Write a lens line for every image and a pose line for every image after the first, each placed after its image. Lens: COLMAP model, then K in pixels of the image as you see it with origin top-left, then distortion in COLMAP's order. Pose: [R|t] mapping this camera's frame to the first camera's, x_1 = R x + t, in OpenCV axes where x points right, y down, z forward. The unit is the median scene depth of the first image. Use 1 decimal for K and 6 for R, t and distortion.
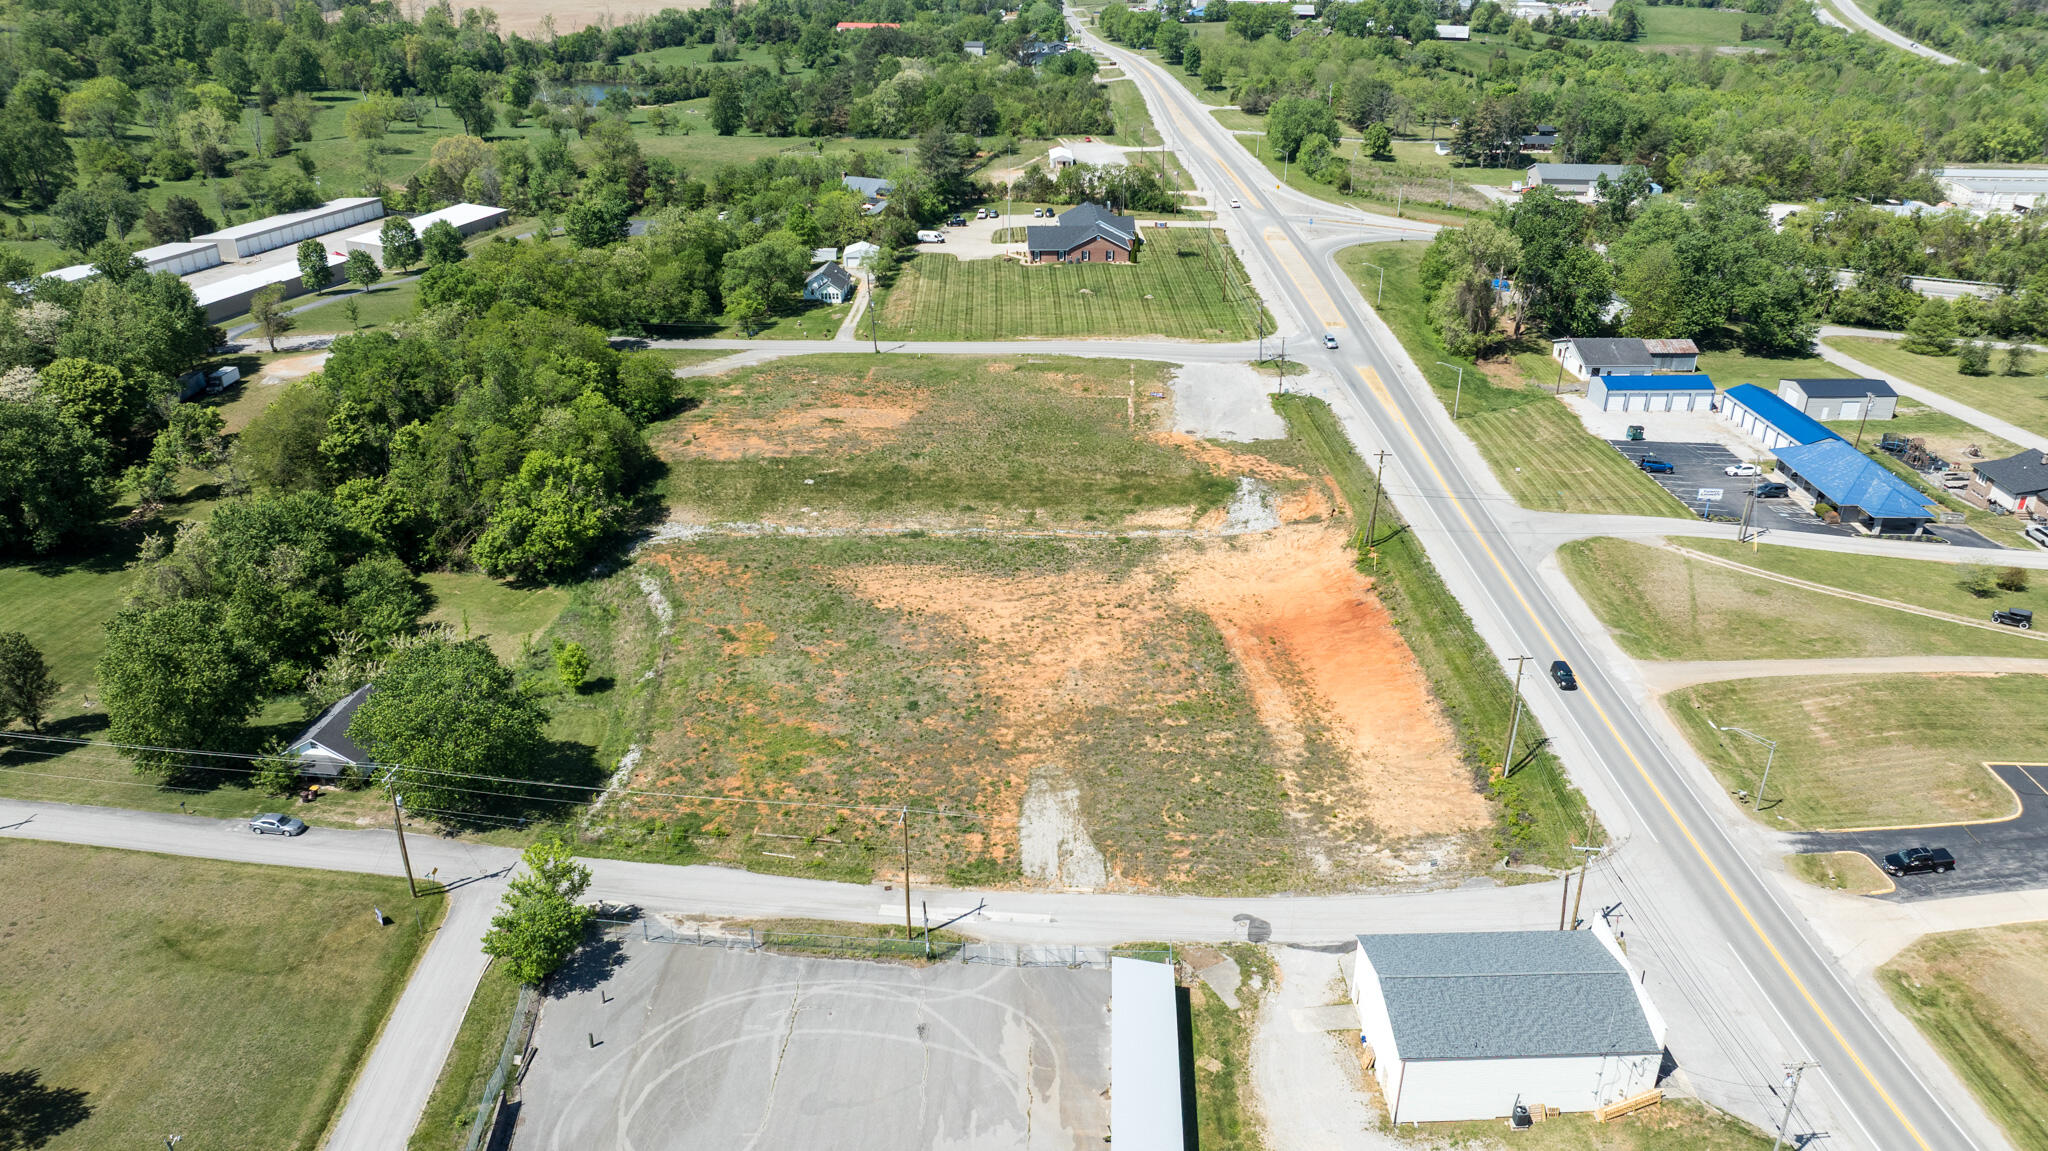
lens RADIAL K [[1442.6, 0, 1034.6], [0, 1442.6, 559.6], [0, 0, 1]] dist [-0.030325, 0.024431]
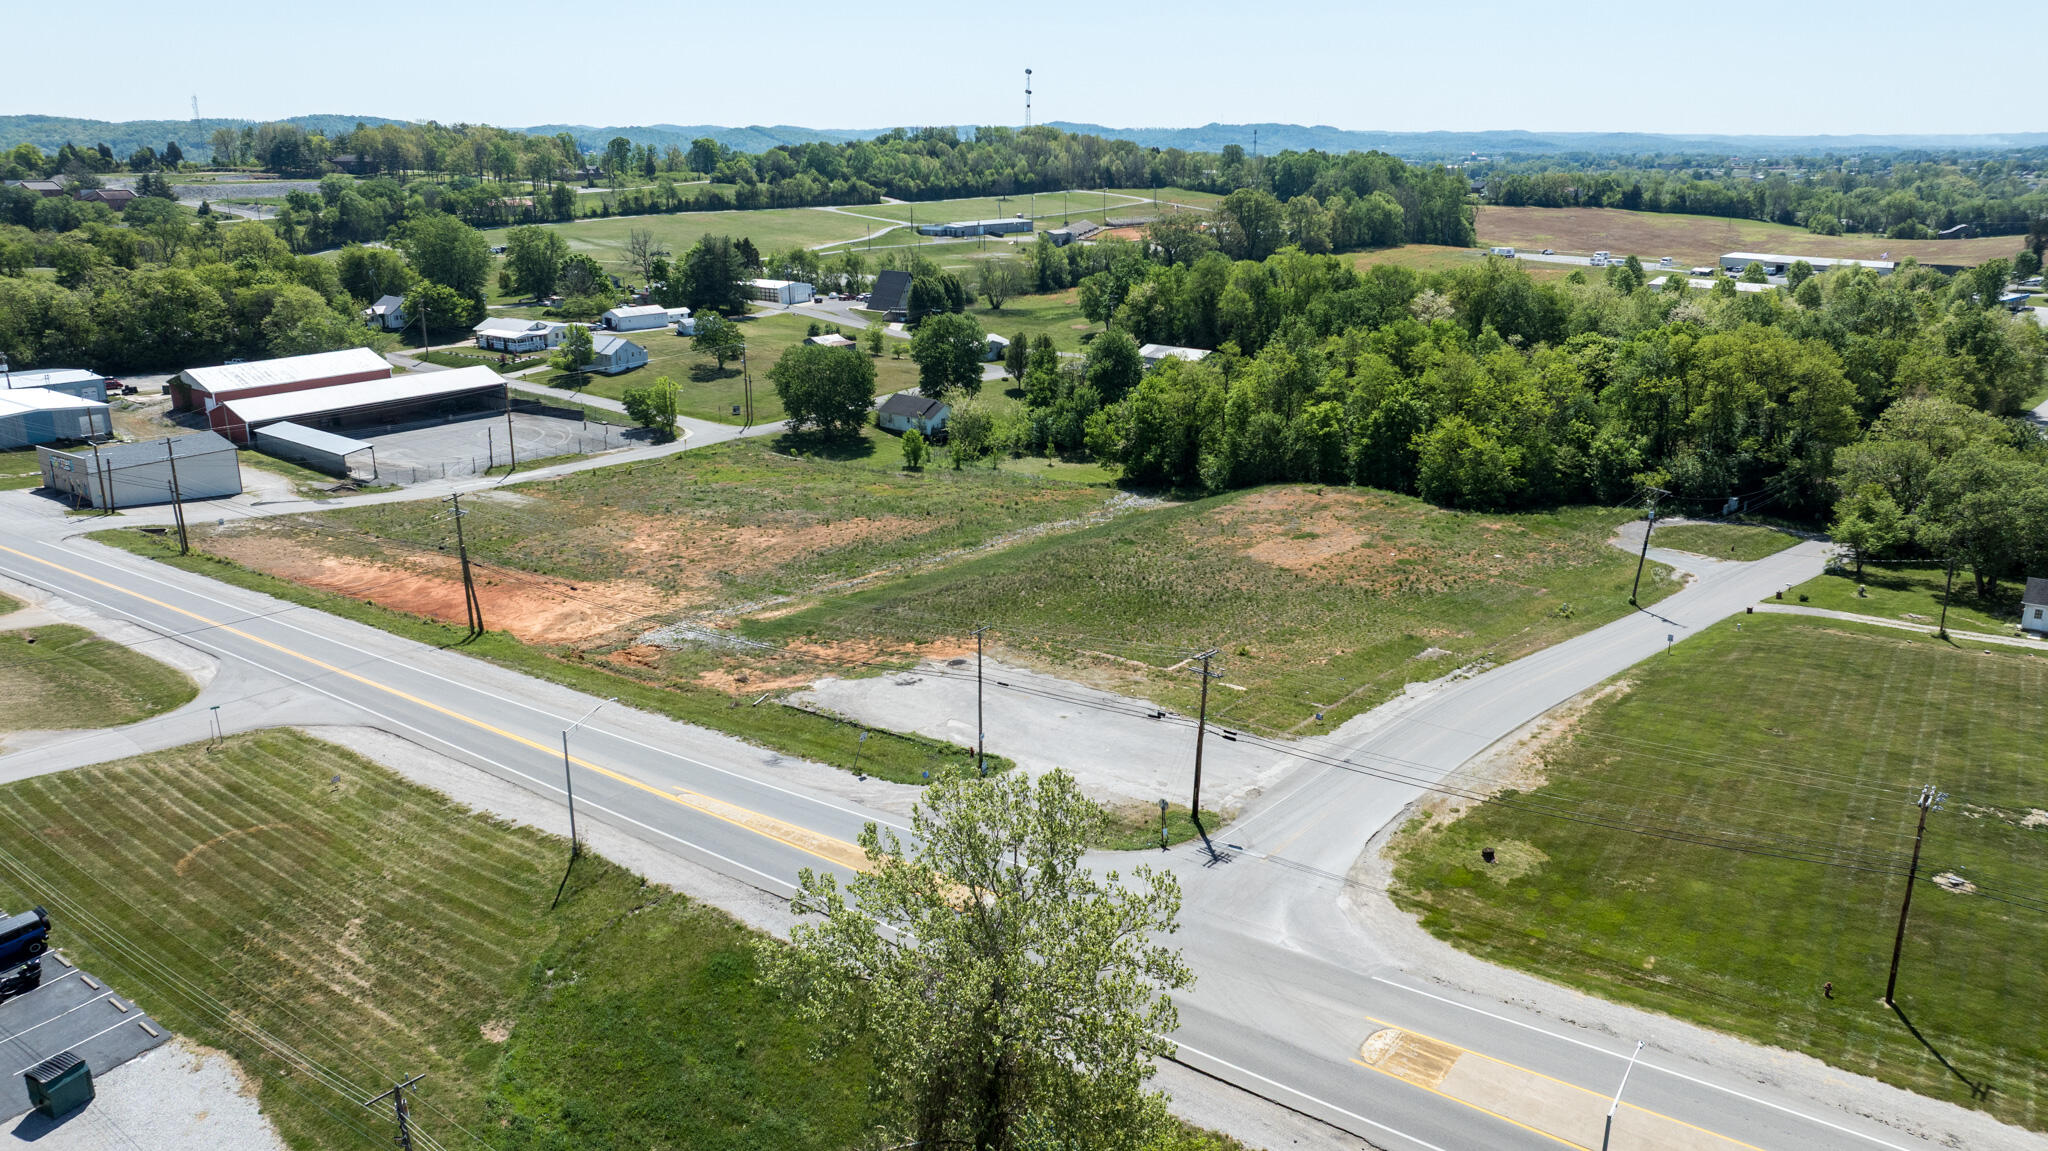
lens RADIAL K [[1442.6, 0, 1034.6], [0, 1442.6, 559.6], [0, 0, 1]] dist [-0.030325, 0.024431]
pose [[-0.587602, 0.224757, -0.777309, 0.592927], [-0.345871, 0.798696, 0.492400, -0.466875], [0.731504, 0.558184, -0.391578, 1.411321]]
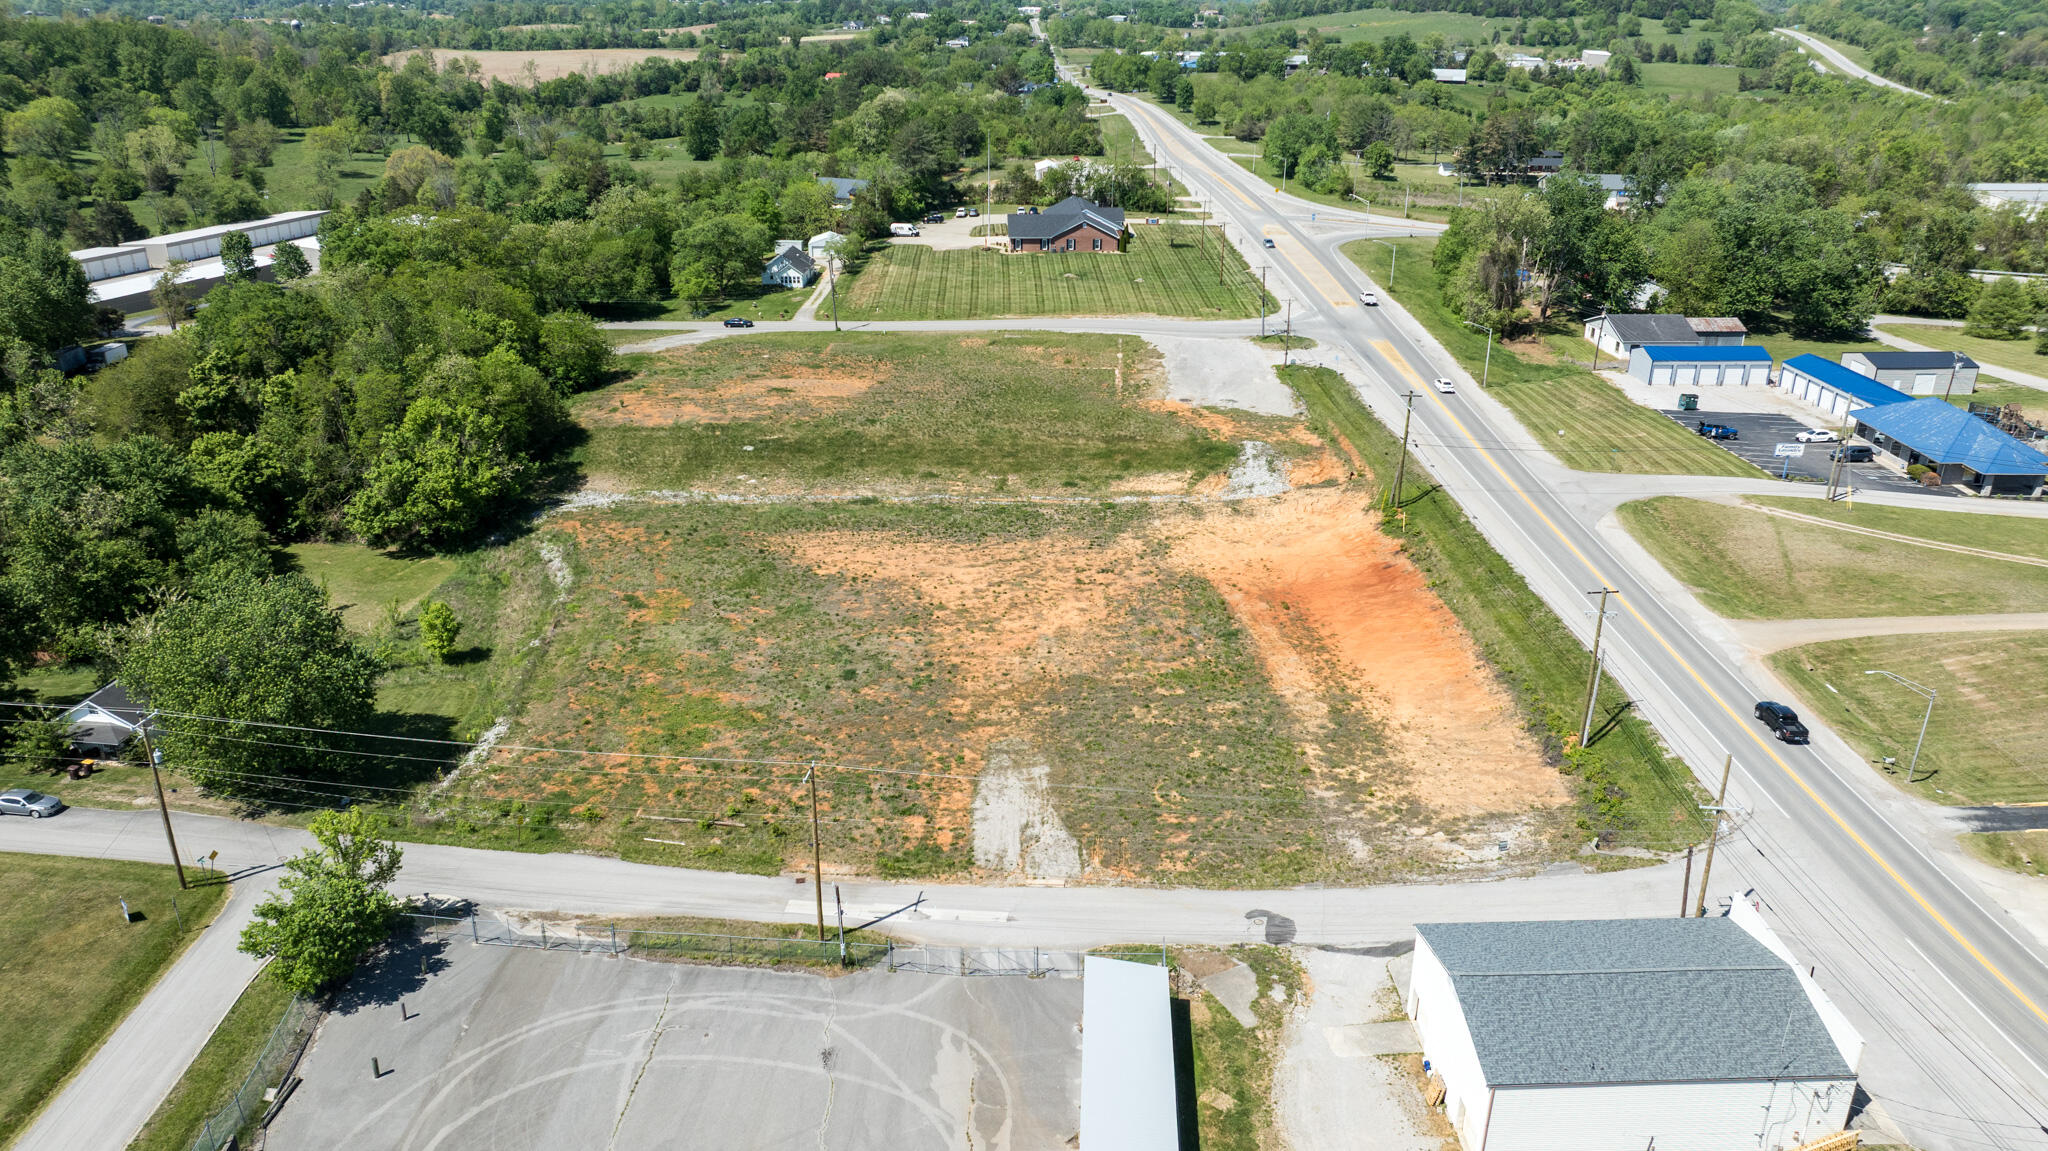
lens RADIAL K [[1442.6, 0, 1034.6], [0, 1442.6, 559.6], [0, 0, 1]] dist [-0.030325, 0.024431]
pose [[0.999994, 0.000137, 0.003424, 0.014805], [0.000047, 0.998561, -0.053634, 0.065291], [-0.003427, 0.053634, 0.998555, 0.144801]]
